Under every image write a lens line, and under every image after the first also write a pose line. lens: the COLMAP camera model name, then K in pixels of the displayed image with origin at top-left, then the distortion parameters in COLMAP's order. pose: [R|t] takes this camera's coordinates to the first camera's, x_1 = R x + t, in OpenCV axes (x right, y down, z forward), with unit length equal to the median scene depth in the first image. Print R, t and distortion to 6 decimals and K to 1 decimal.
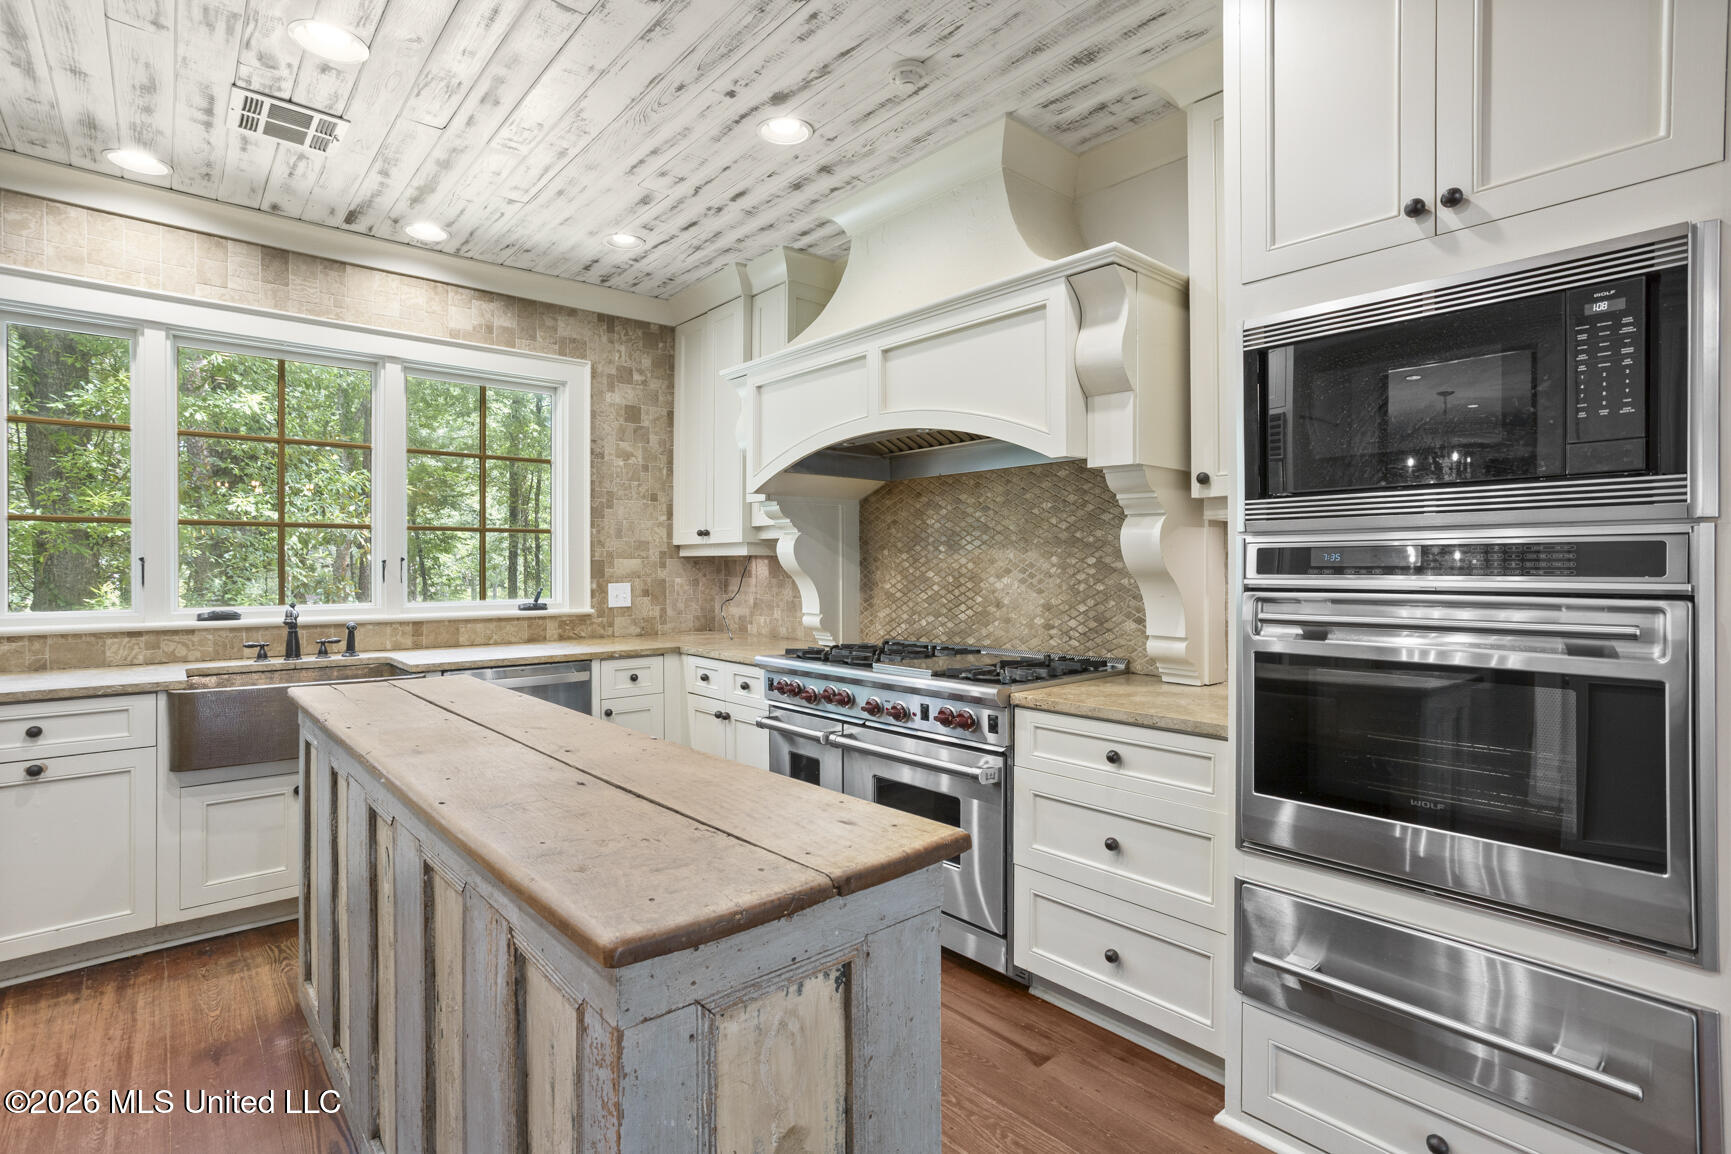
lens RADIAL K [[841.1, 0, 861.6], [0, 841.1, 568.9], [0, 0, 1]] dist [-0.057105, 0.038168]
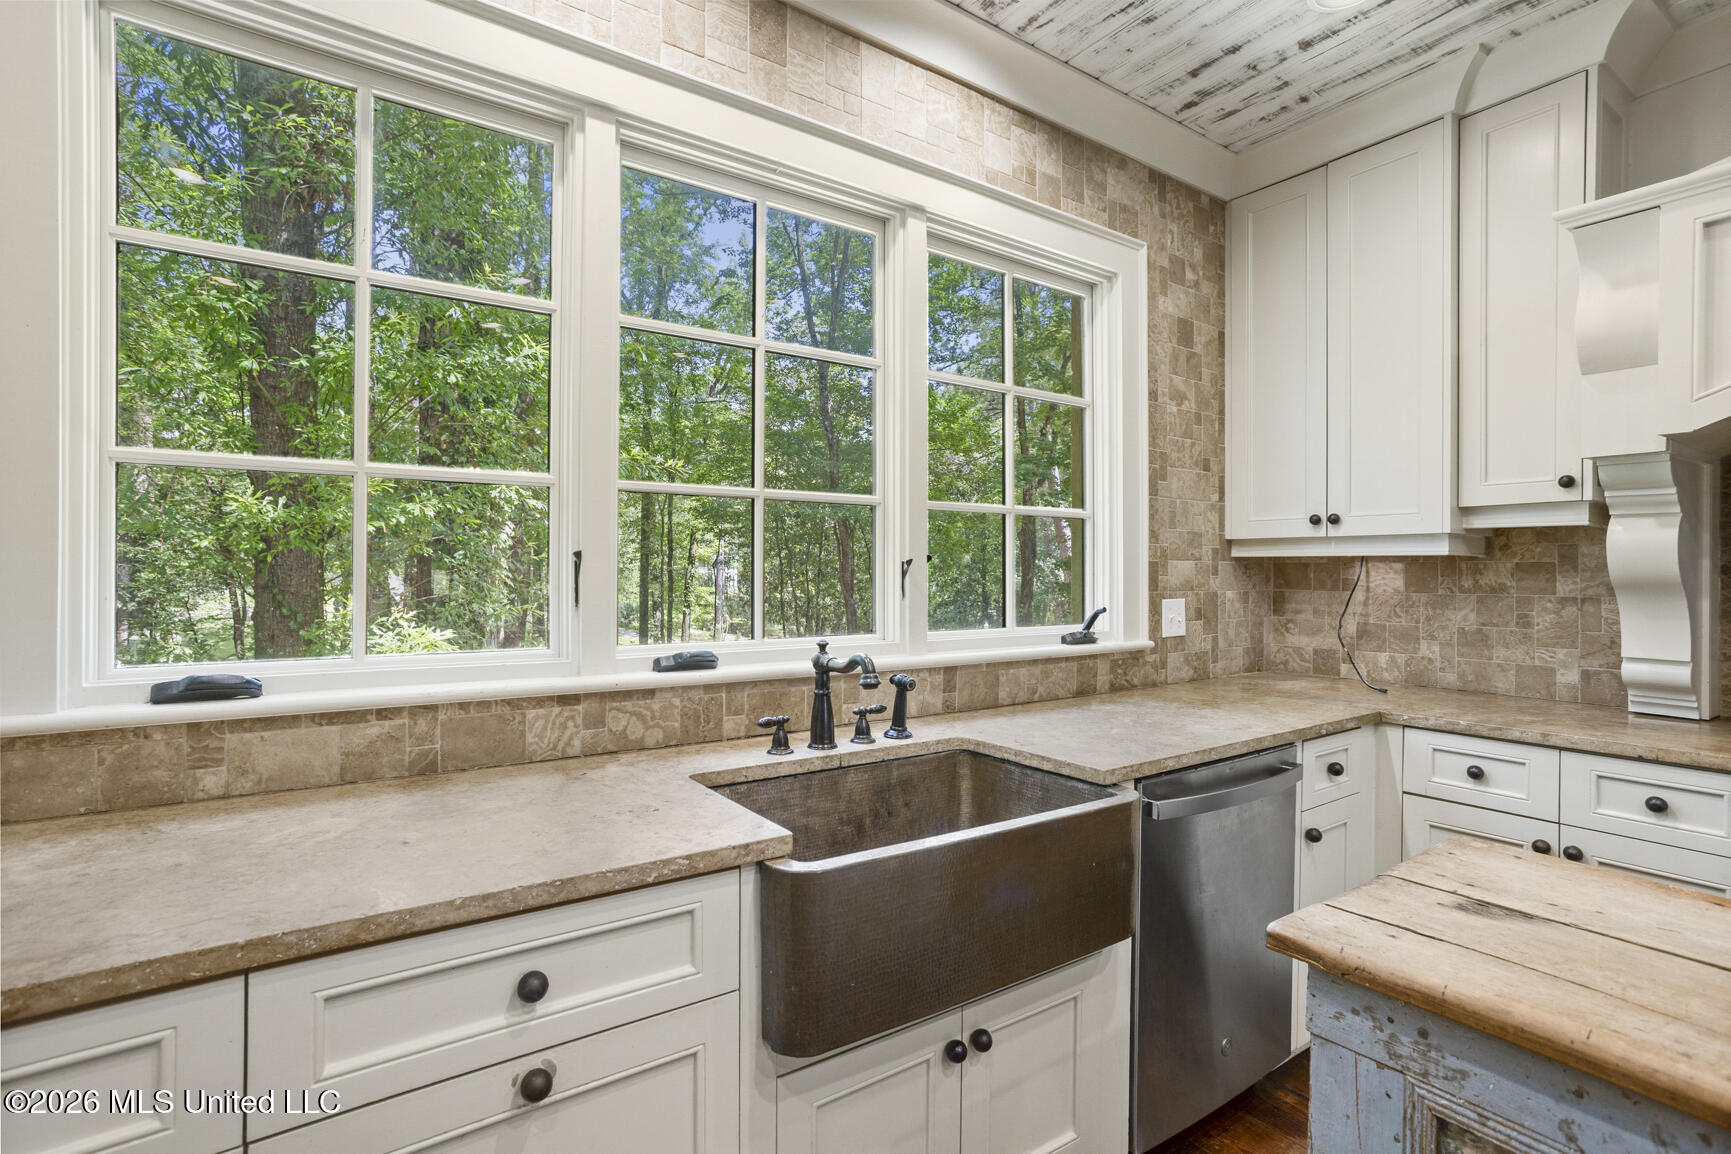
lens RADIAL K [[831.2, 0, 857.4], [0, 831.2, 576.2], [0, 0, 1]] dist [-0.062195, 0.038289]
pose [[0.994526, 0.006242, -0.104307, -0.581365], [-0.005906, 0.999976, 0.003525, -0.000961], [0.104327, -0.002890, 0.994539, 0.451292]]
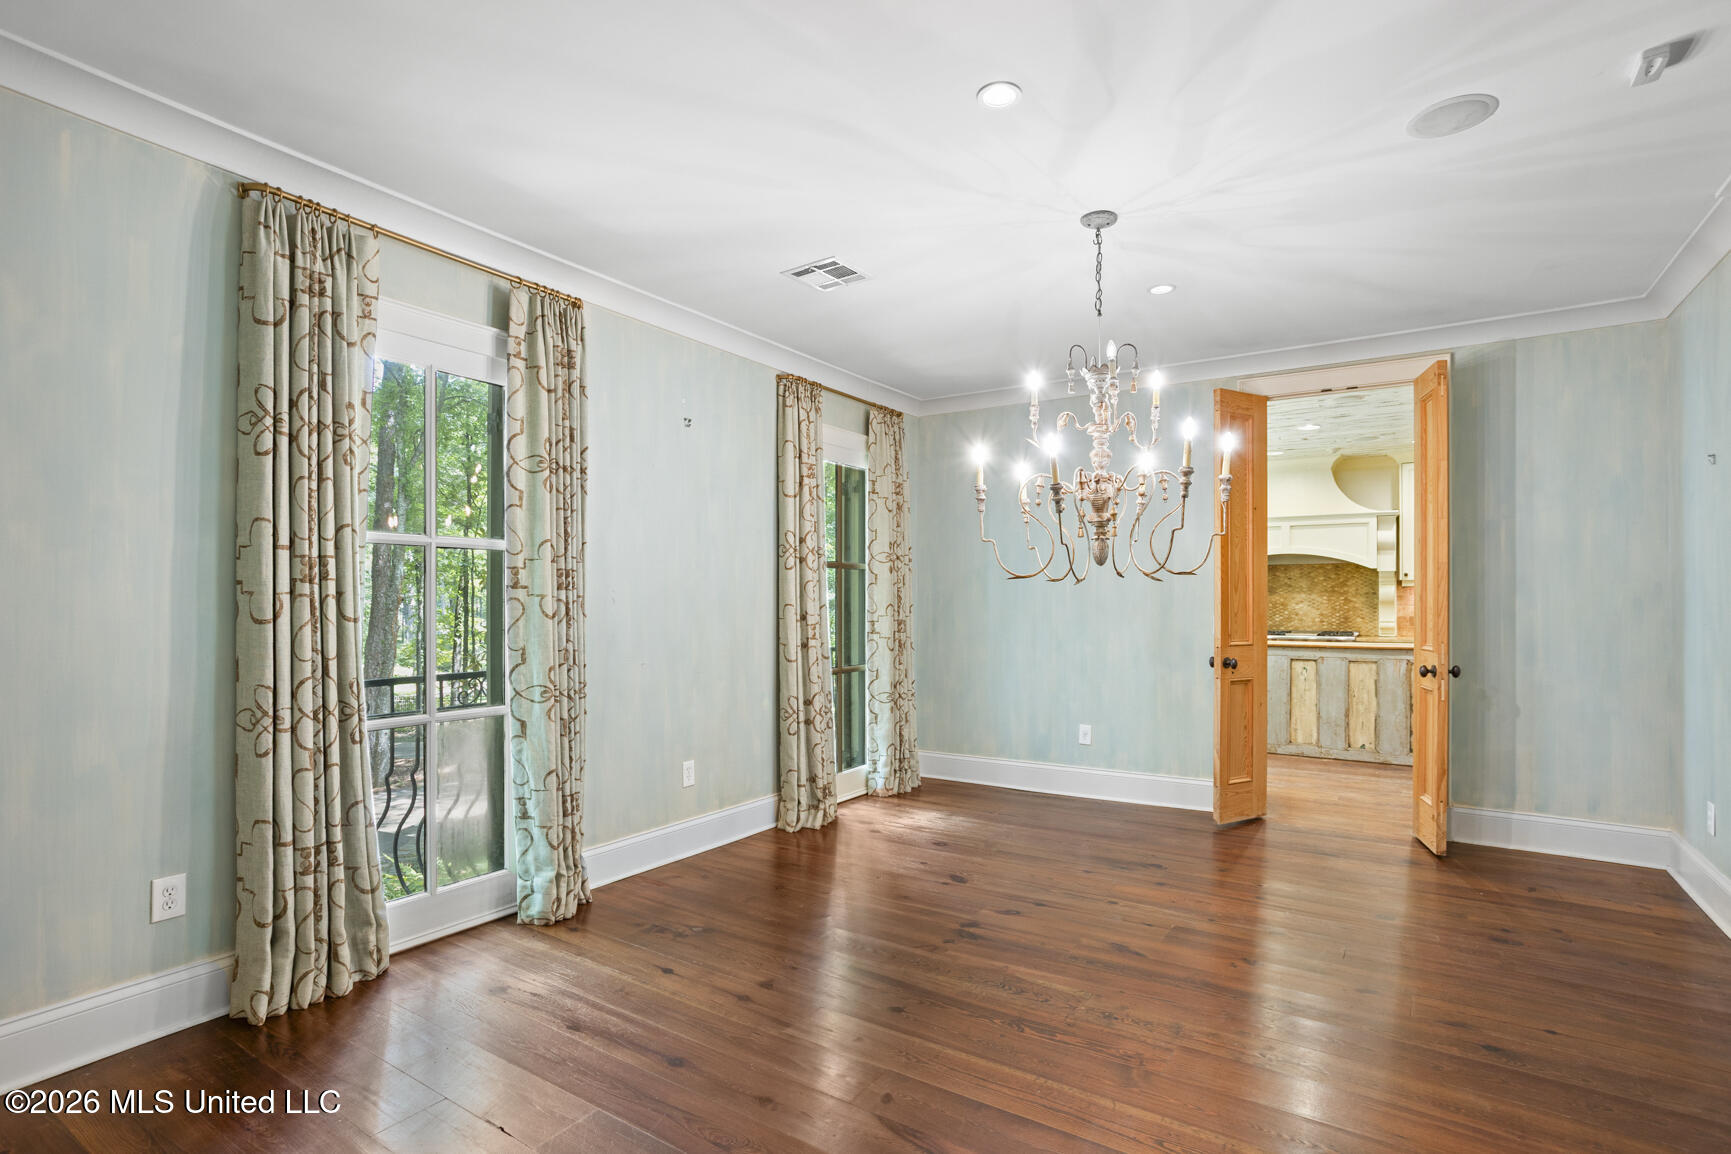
lens RADIAL K [[852.9, 0, 854.9], [0, 852.9, 582.4], [0, 0, 1]] dist [-0.063933, 0.041142]
pose [[0.965555, 0.004687, 0.260156, -1.807107], [0.000835, 0.999777, -0.021110, -0.003829], [-0.260197, 0.020600, 0.965336, -1.173308]]
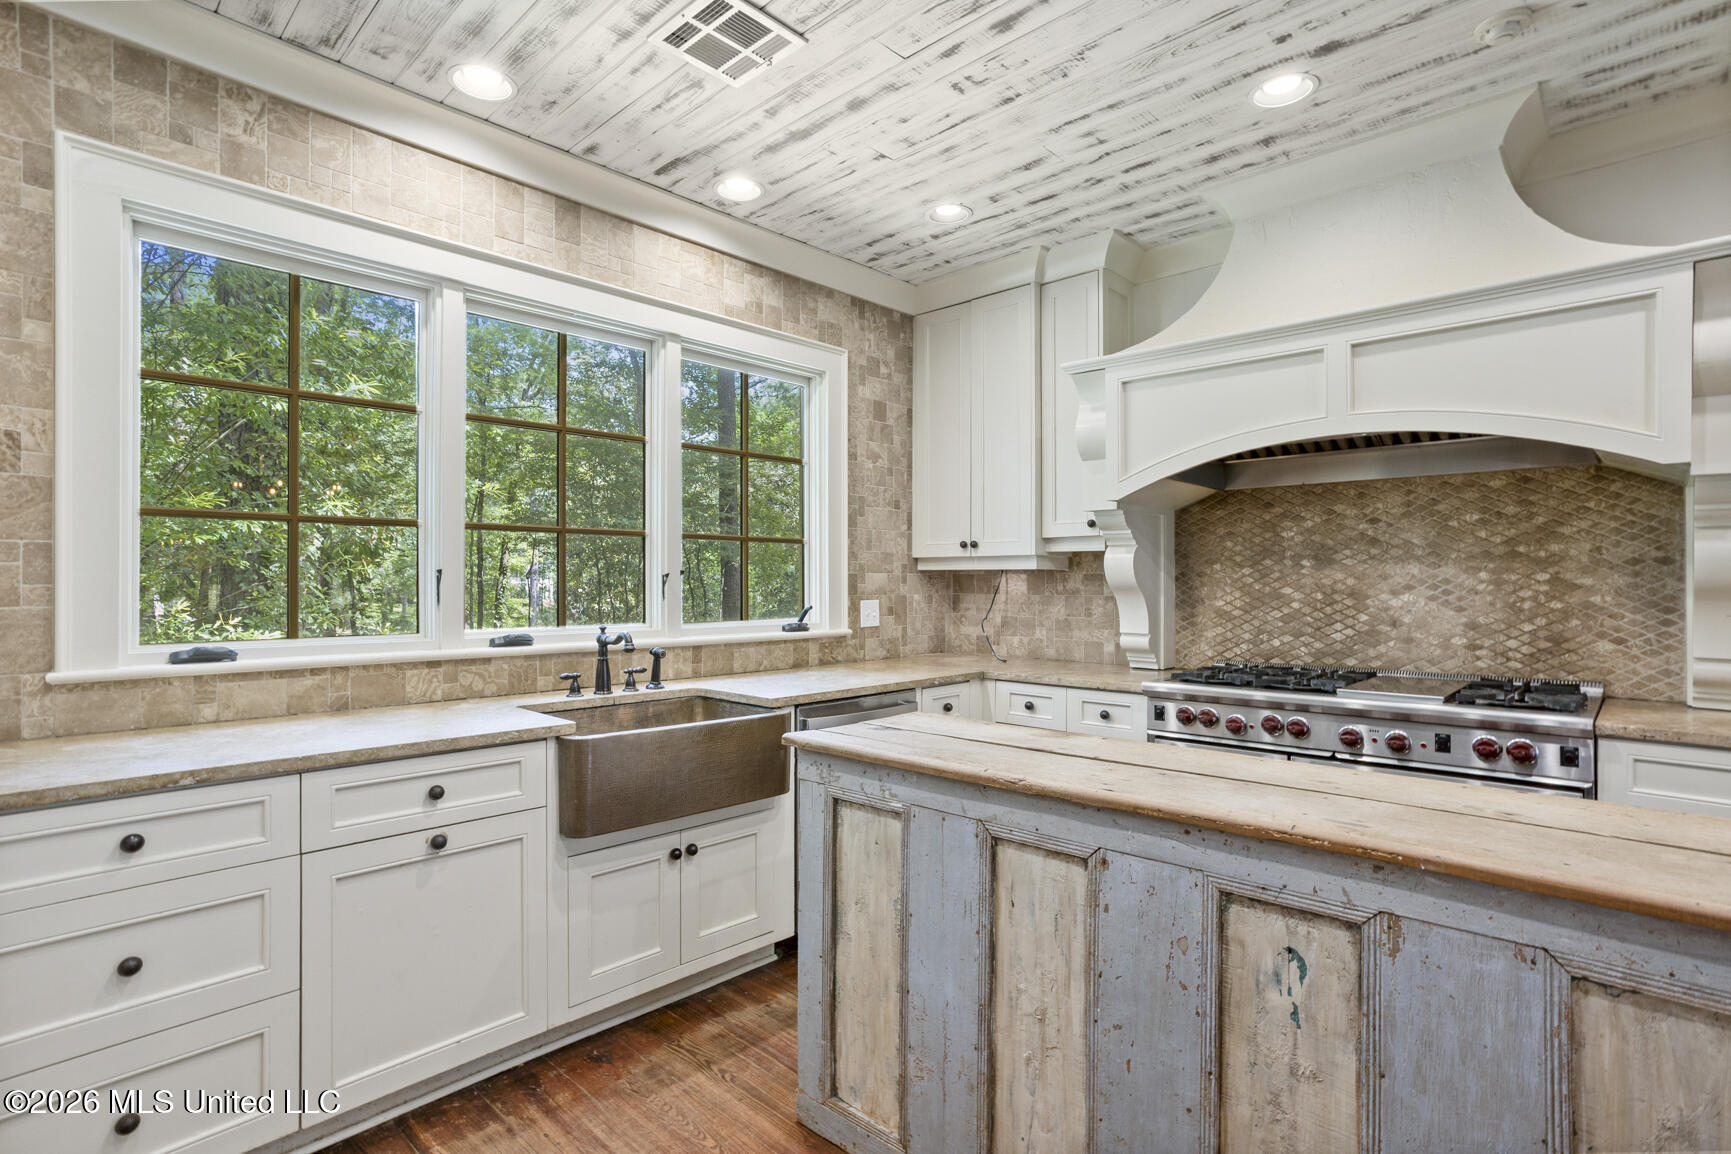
lens RADIAL K [[852.9, 0, 854.9], [0, 852.9, 582.4], [0, 0, 1]] dist [-0.063933, 0.041142]
pose [[0.995595, 0.002108, 0.093737, -0.491675], [-0.001970, 0.999997, -0.001565, -0.000402], [-0.093740, 0.001373, 0.995596, 0.123865]]
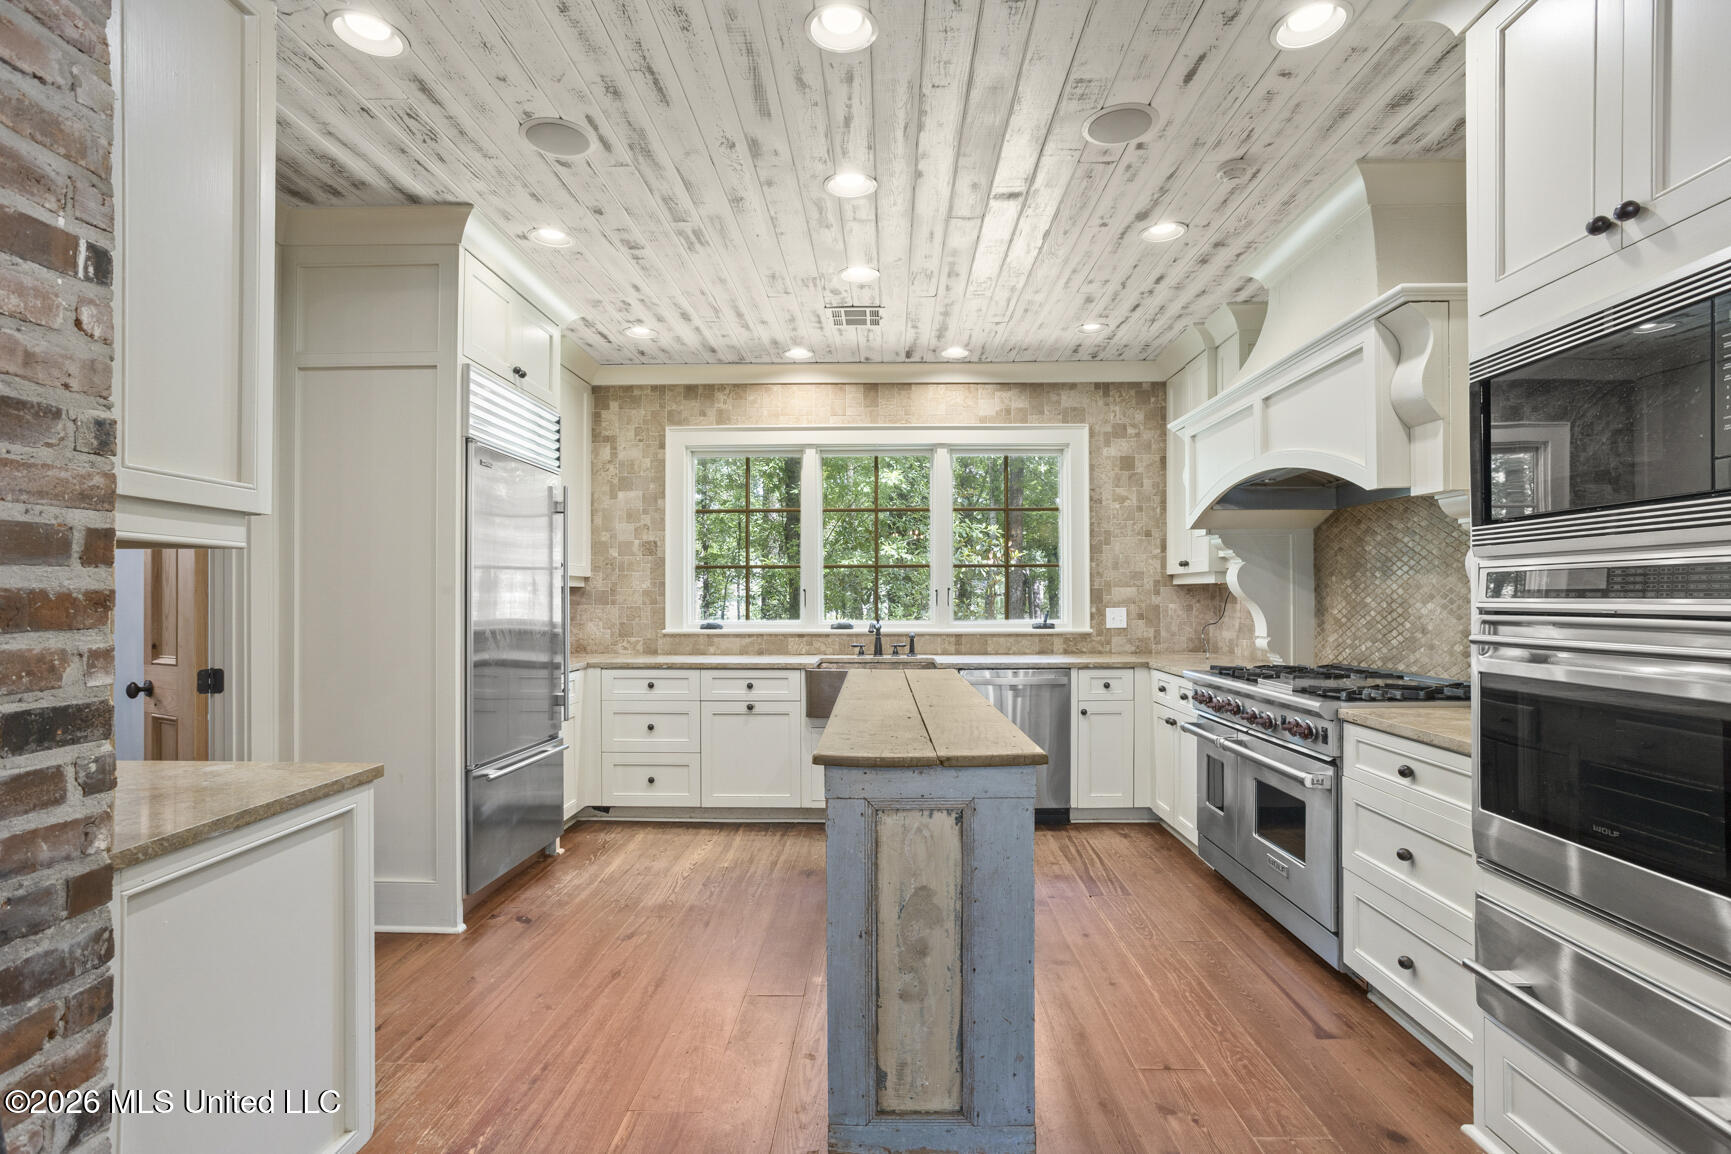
lens RADIAL K [[847.8, 0, 862.8], [0, 847.8, 598.2], [0, 0, 1]] dist [-0.062379, 0.040304]
pose [[0.737146, -0.000383, -0.675733, 0.316977], [0.001069, 0.999999, 0.000600, 0.002869], [0.675732, -0.001165, 0.737146, -0.149040]]
